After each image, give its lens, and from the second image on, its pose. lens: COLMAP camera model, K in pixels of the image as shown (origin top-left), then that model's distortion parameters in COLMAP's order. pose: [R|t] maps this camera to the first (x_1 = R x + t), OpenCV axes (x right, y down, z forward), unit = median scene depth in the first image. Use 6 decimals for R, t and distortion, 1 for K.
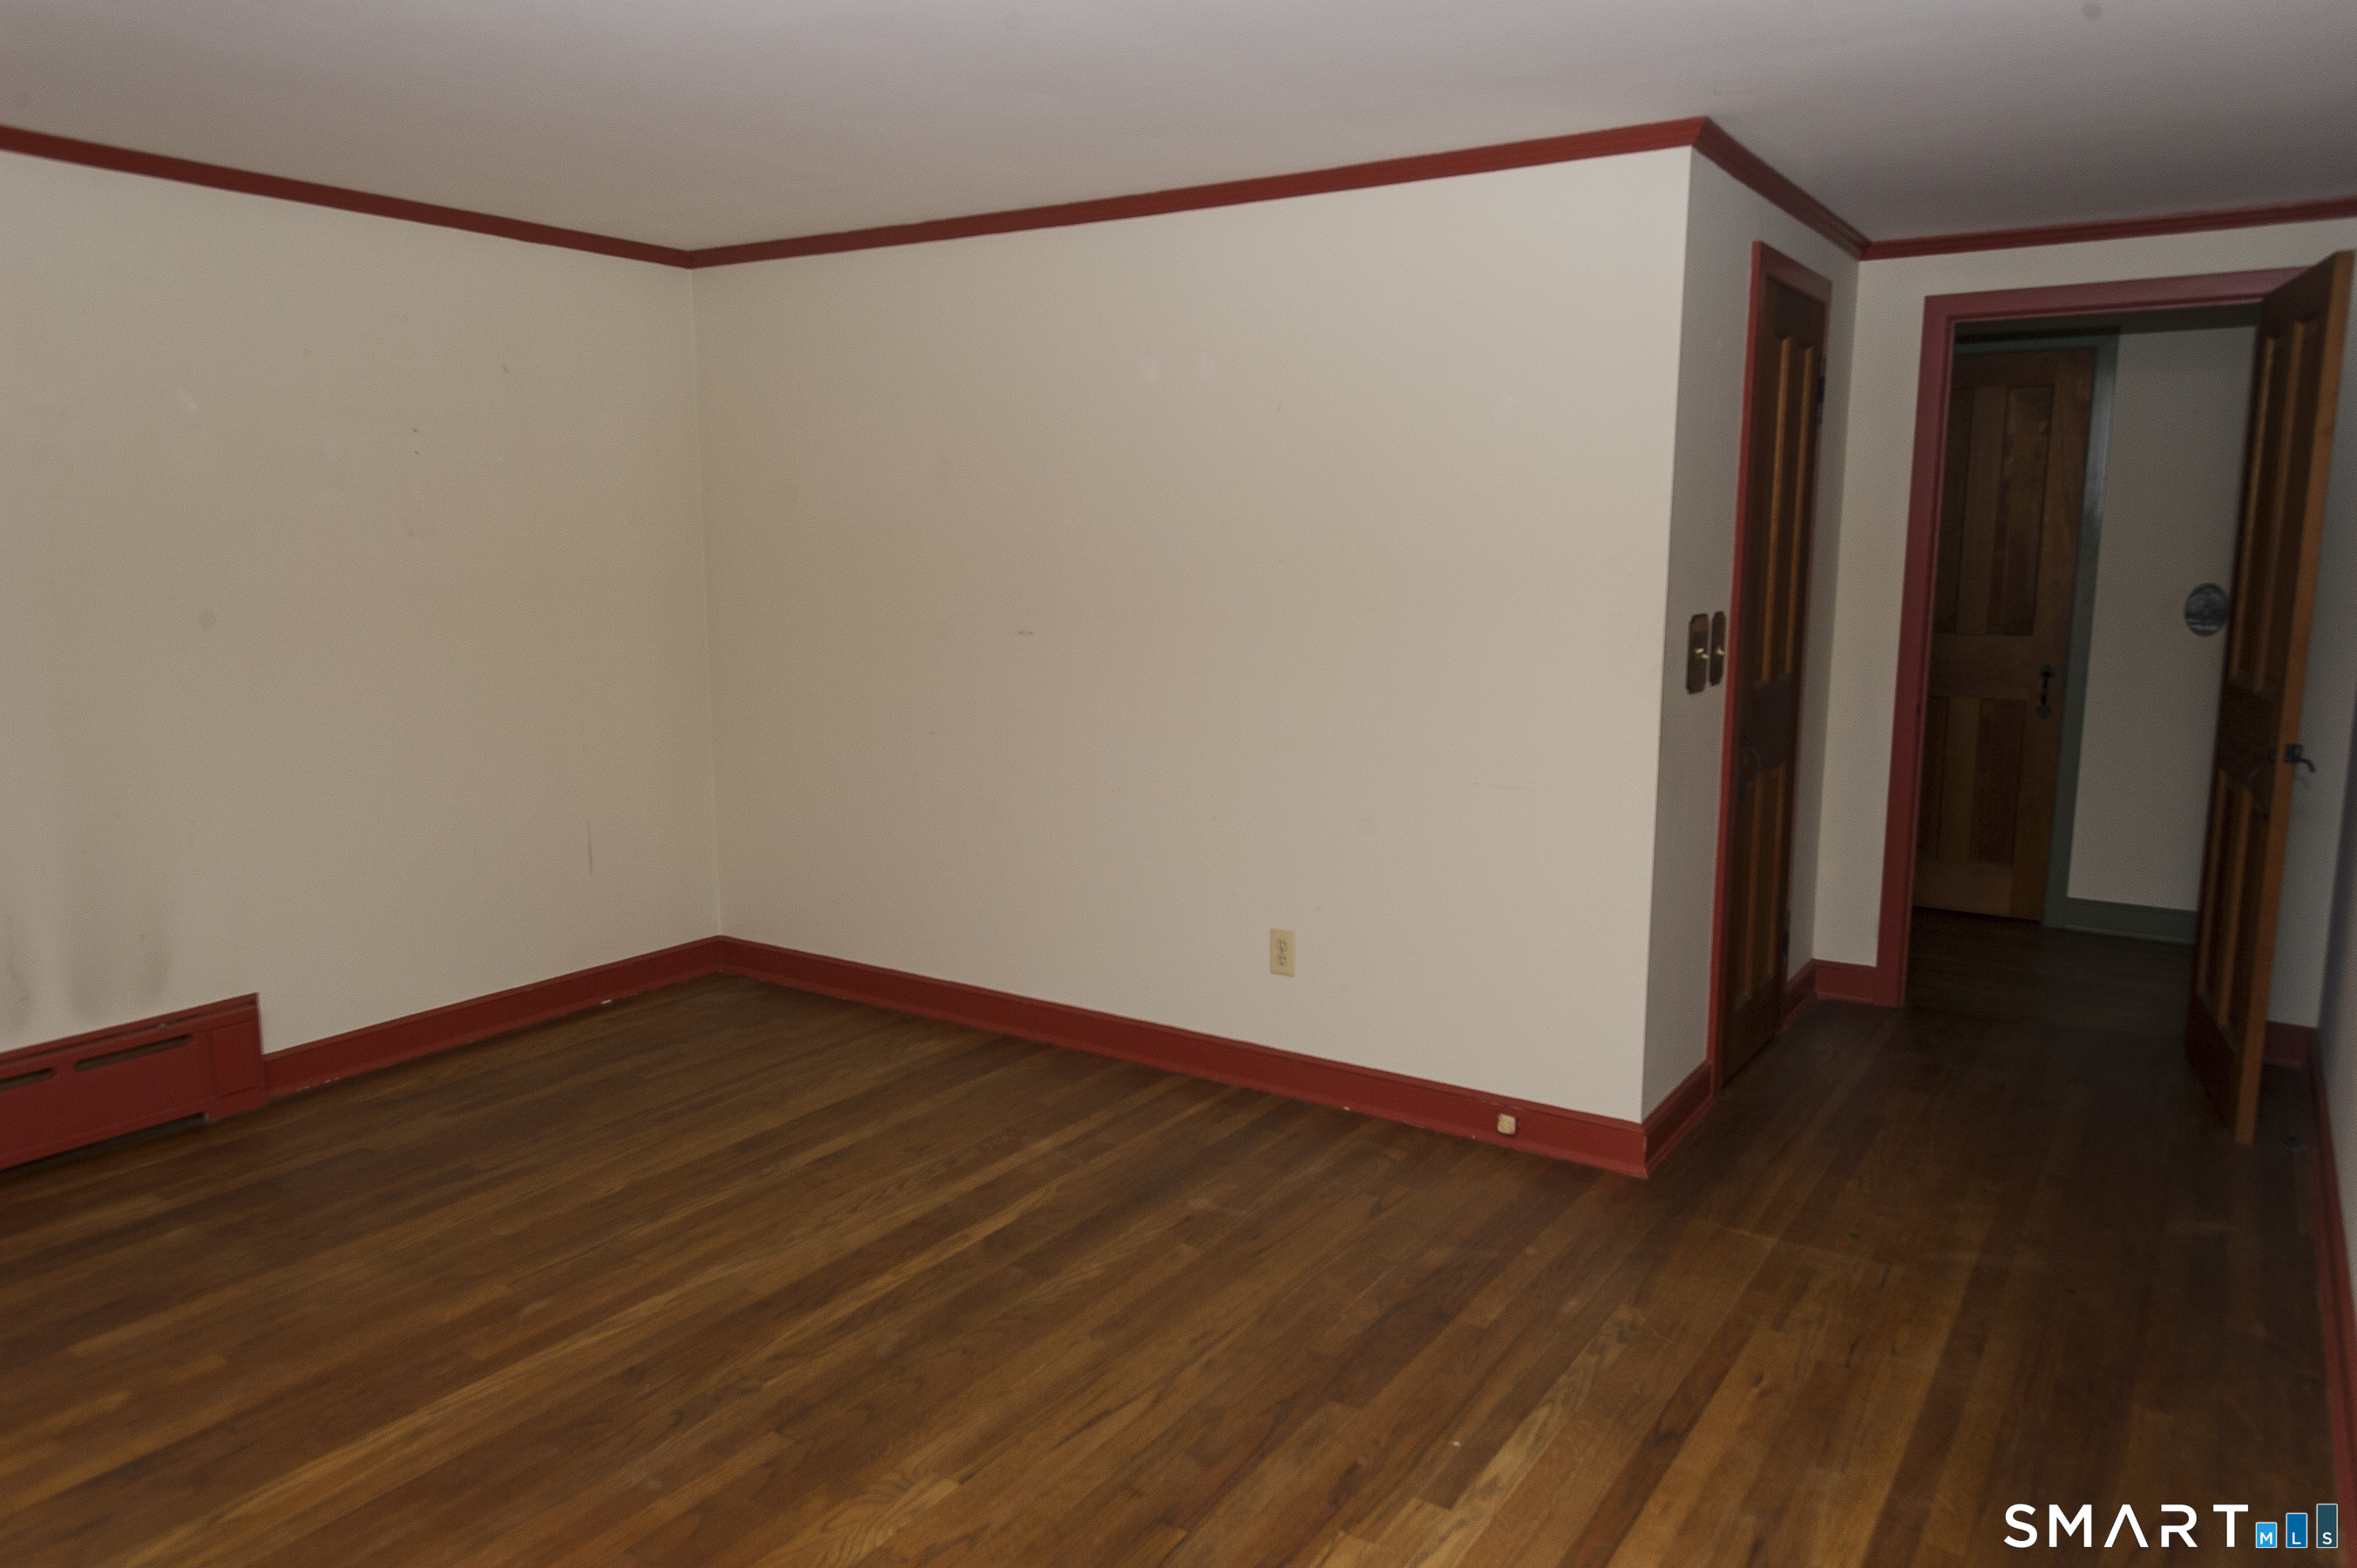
lens RADIAL K [[1594.1, 0, 1176.6], [0, 1594.1, 787.6], [0, 0, 1]] dist [0.018707, -0.015145]
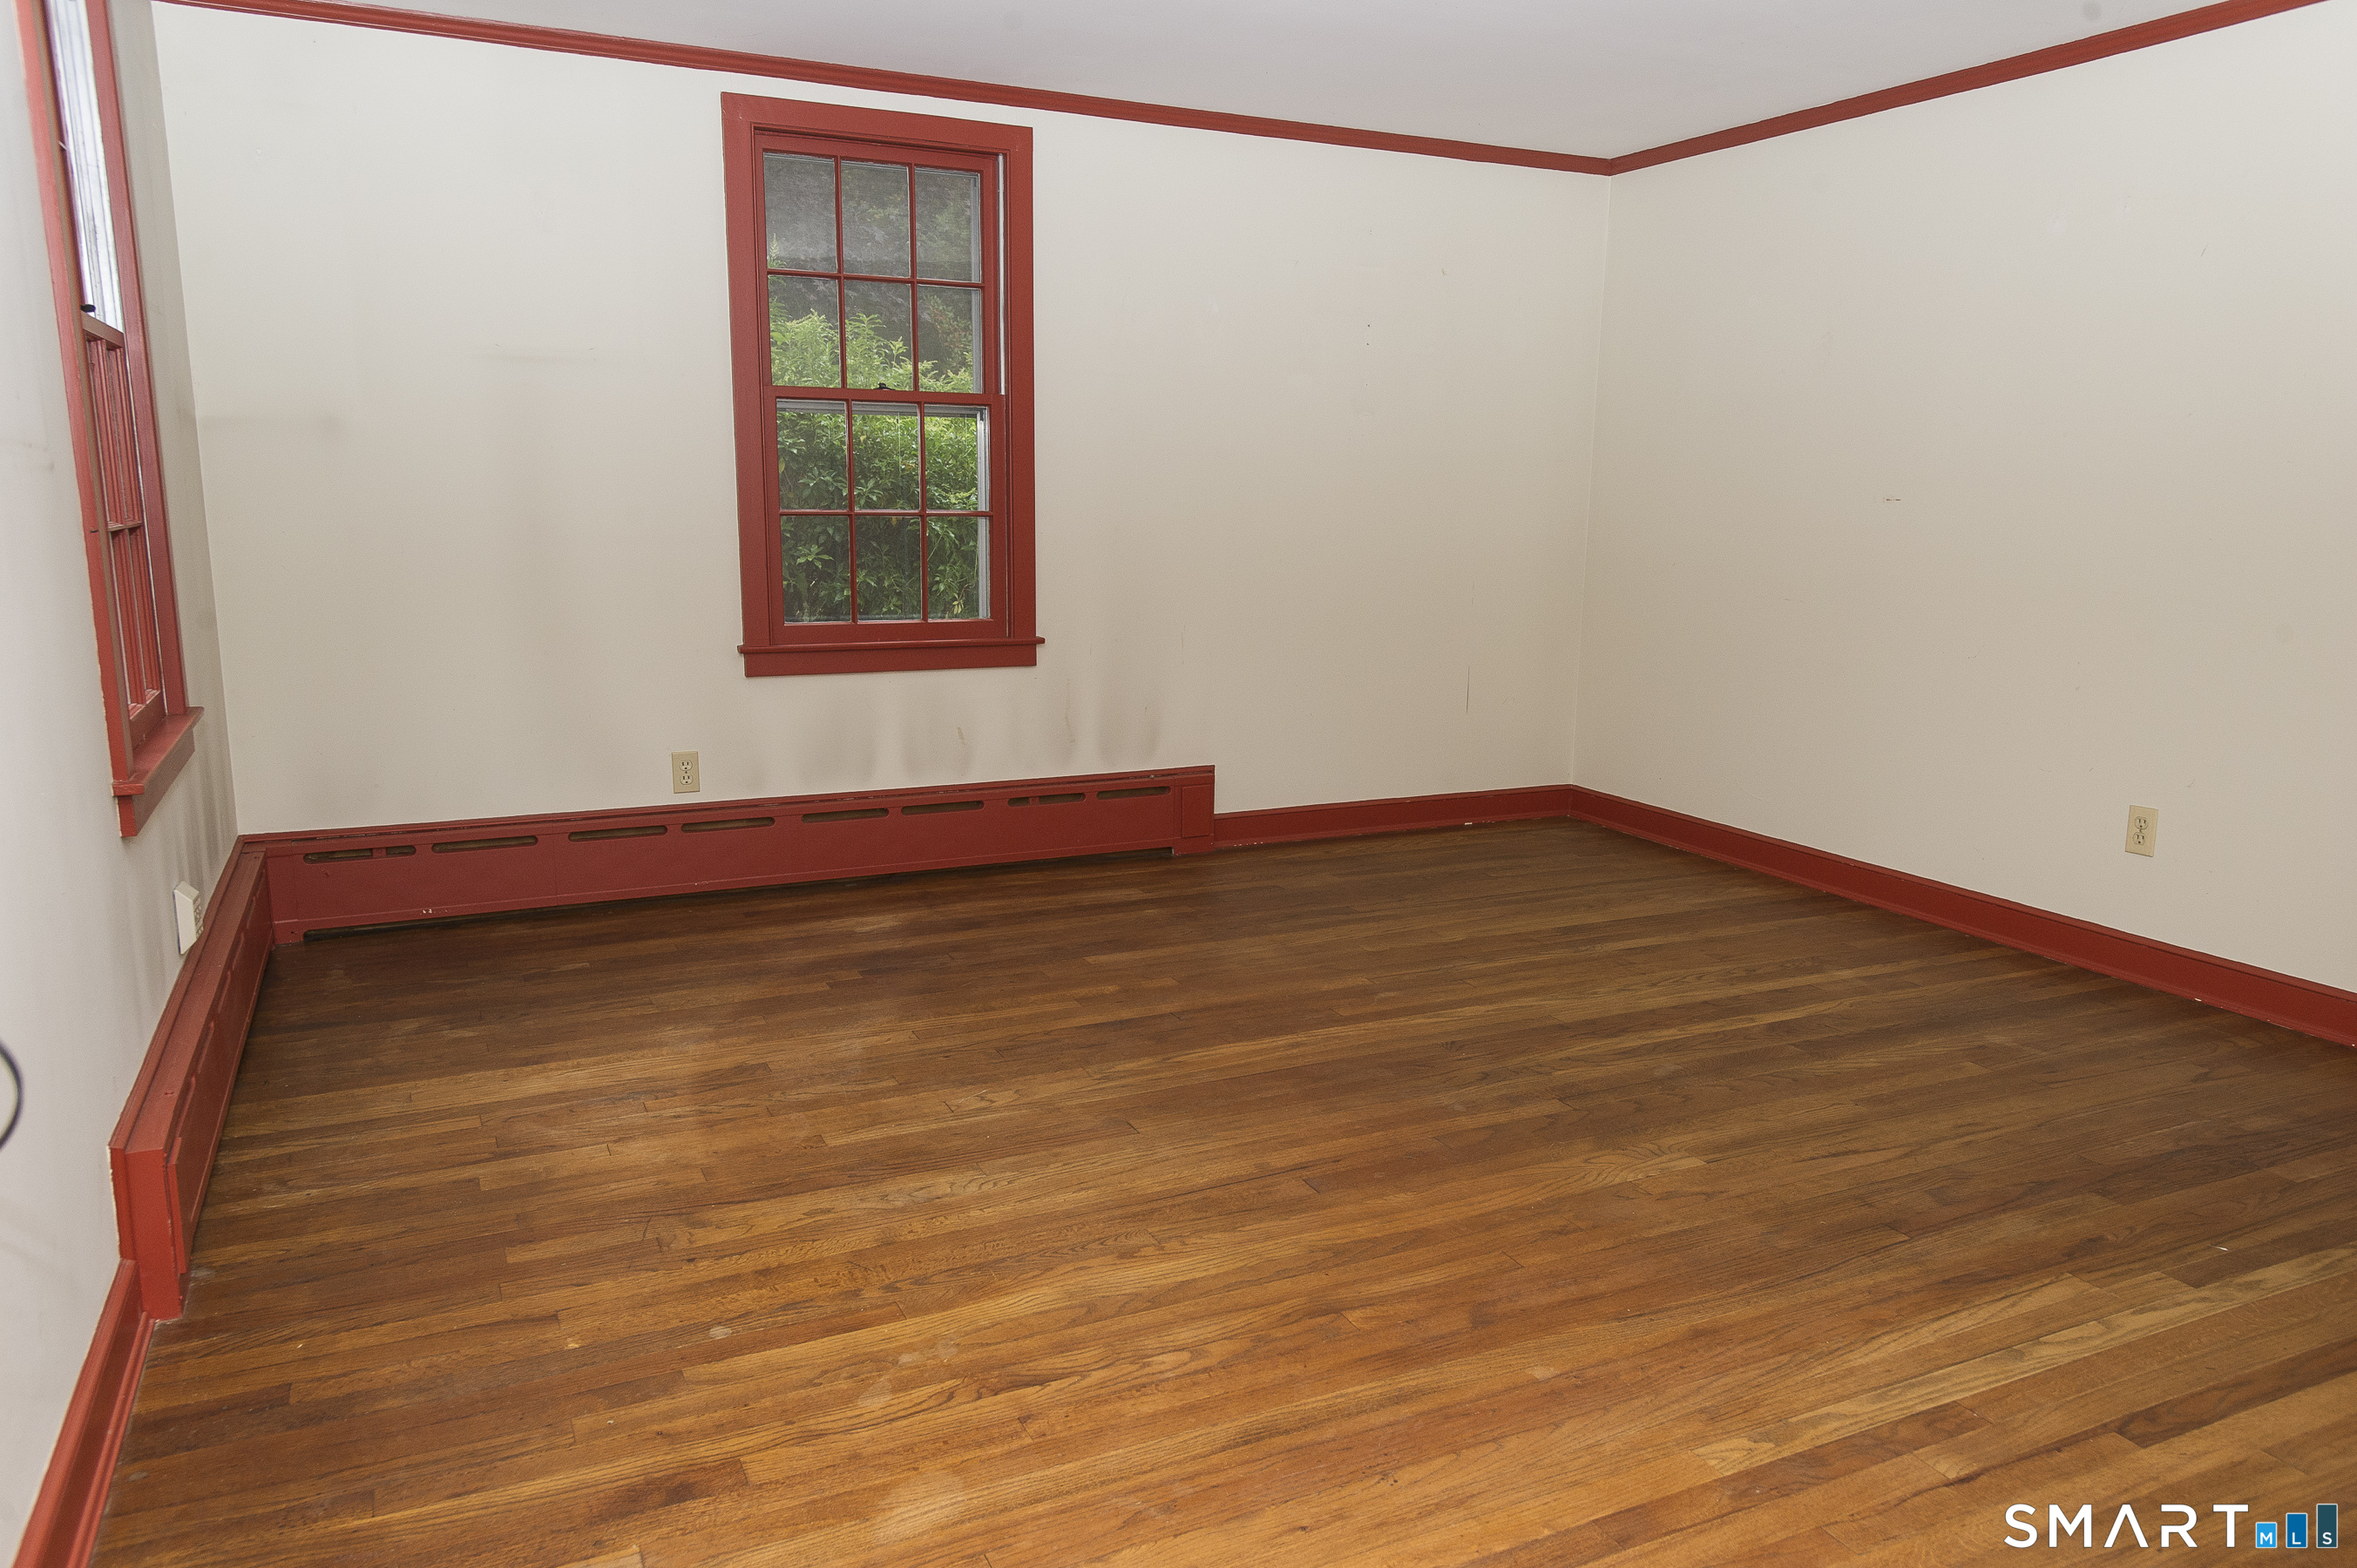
lens RADIAL K [[1594.1, 0, 1168.9], [0, 1594.1, 789.4], [0, 0, 1]] dist [0.018707, -0.015145]
pose [[0.850548, 0.106204, -0.515062, 0.081341], [-0.094467, 0.994320, 0.049027, 0.112713], [0.517344, 0.006957, 0.855749, -0.162616]]
